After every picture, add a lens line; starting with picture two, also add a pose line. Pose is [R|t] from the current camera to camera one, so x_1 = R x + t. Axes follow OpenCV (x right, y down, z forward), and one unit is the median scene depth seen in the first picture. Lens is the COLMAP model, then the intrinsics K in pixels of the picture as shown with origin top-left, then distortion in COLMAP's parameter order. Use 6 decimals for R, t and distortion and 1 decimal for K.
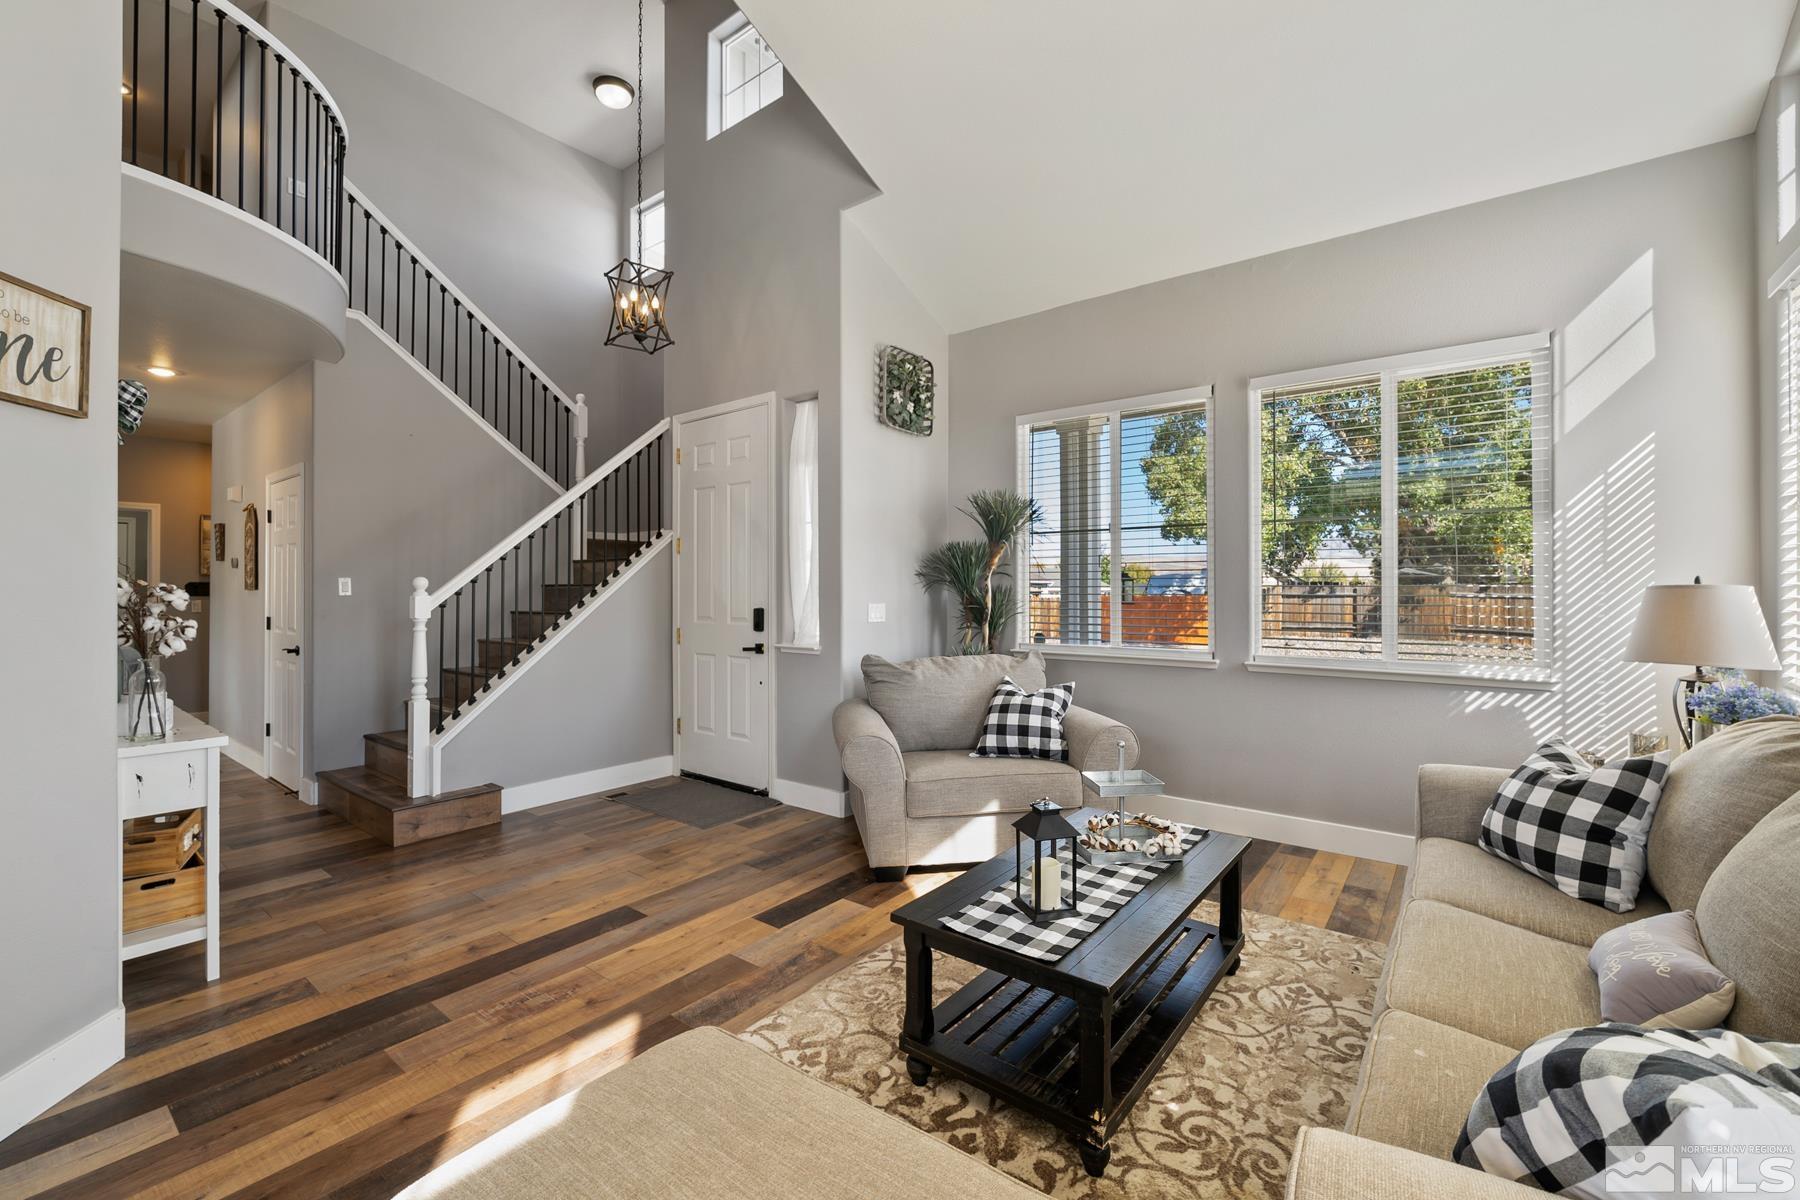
lens RADIAL K [[744.3, 0, 899.9], [0, 744.3, 594.5], [0, 0, 1]] dist [-0.008999, 0.001250]
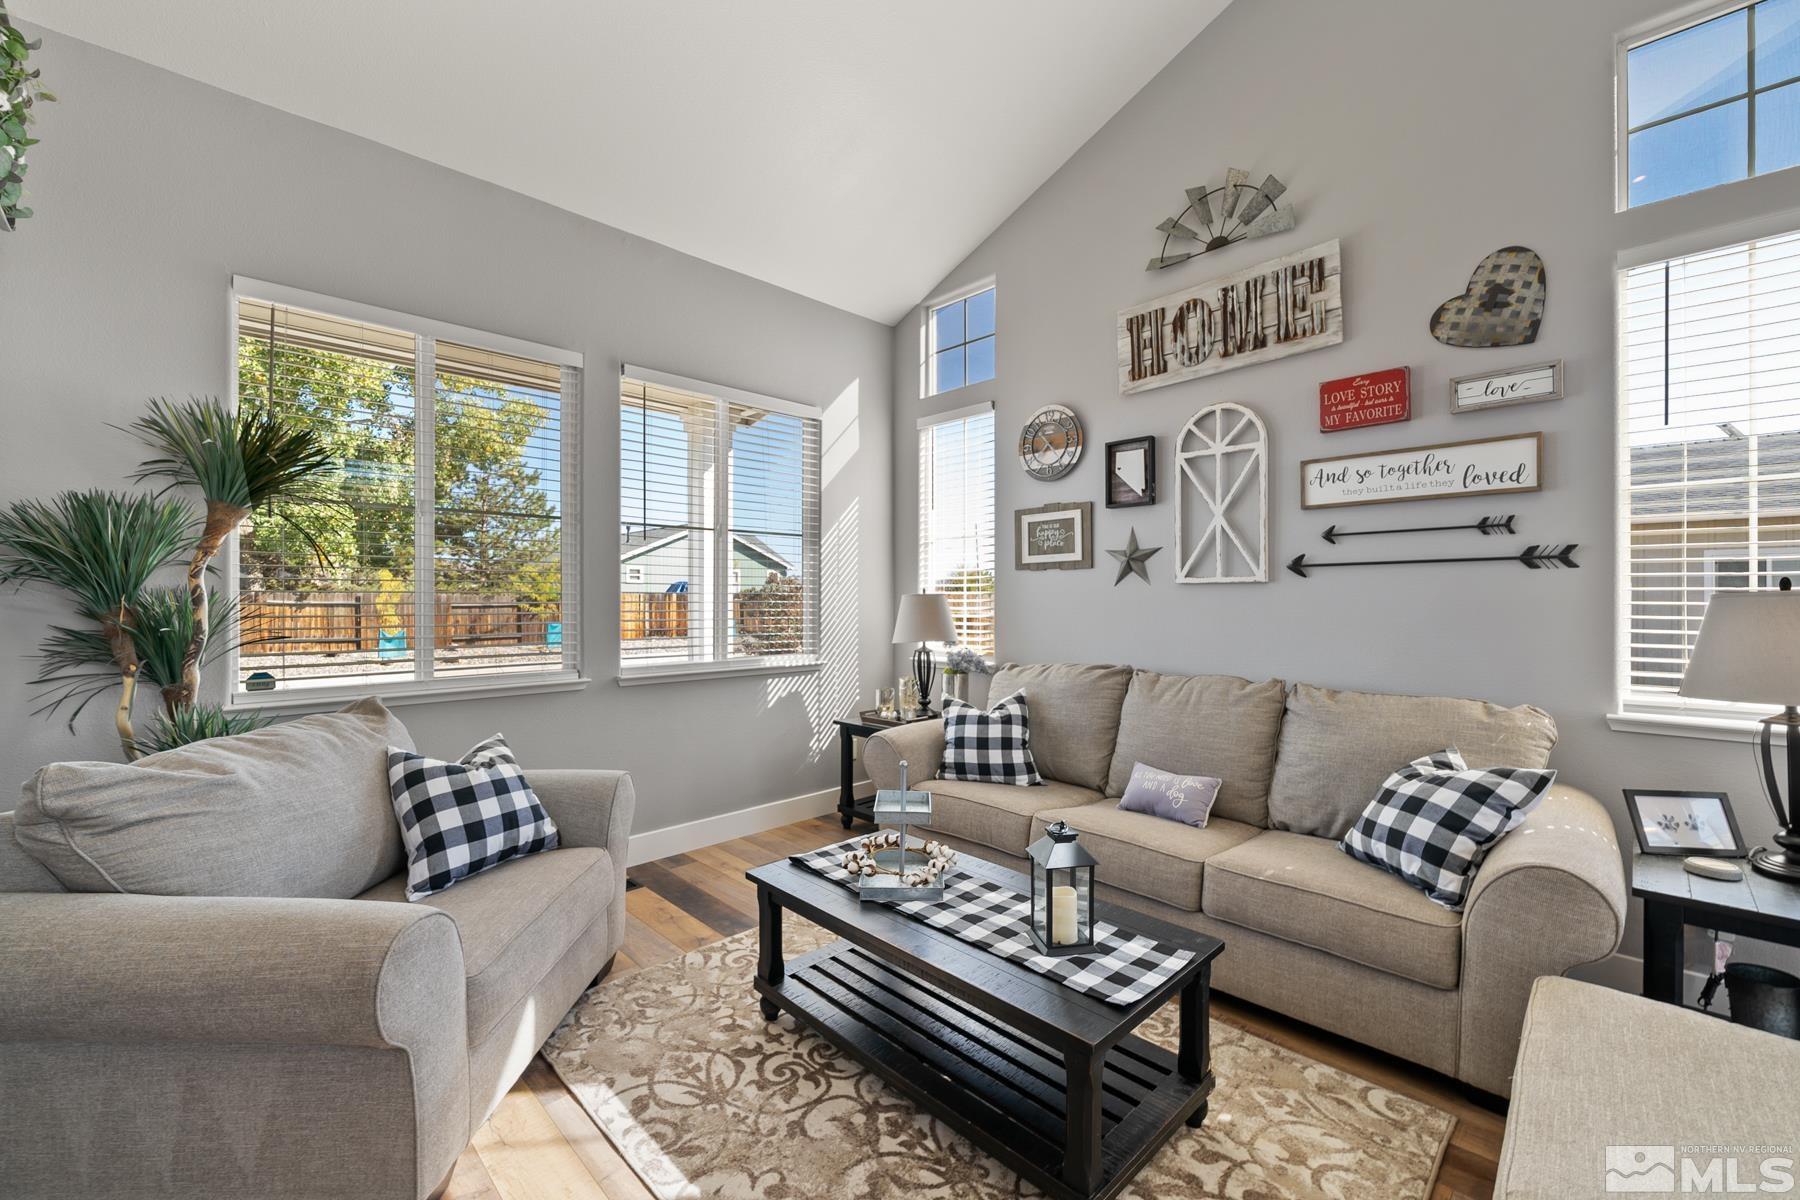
lens RADIAL K [[744.3, 0, 898.6], [0, 744.3, 590.0], [0, 0, 1]] dist [-0.008999, 0.001250]
pose [[0.132191, 0.001833, 0.991223, -0.412640], [0.007089, 0.999971, -0.002794, -0.008493], [-0.991199, 0.007397, 0.132174, 0.593451]]
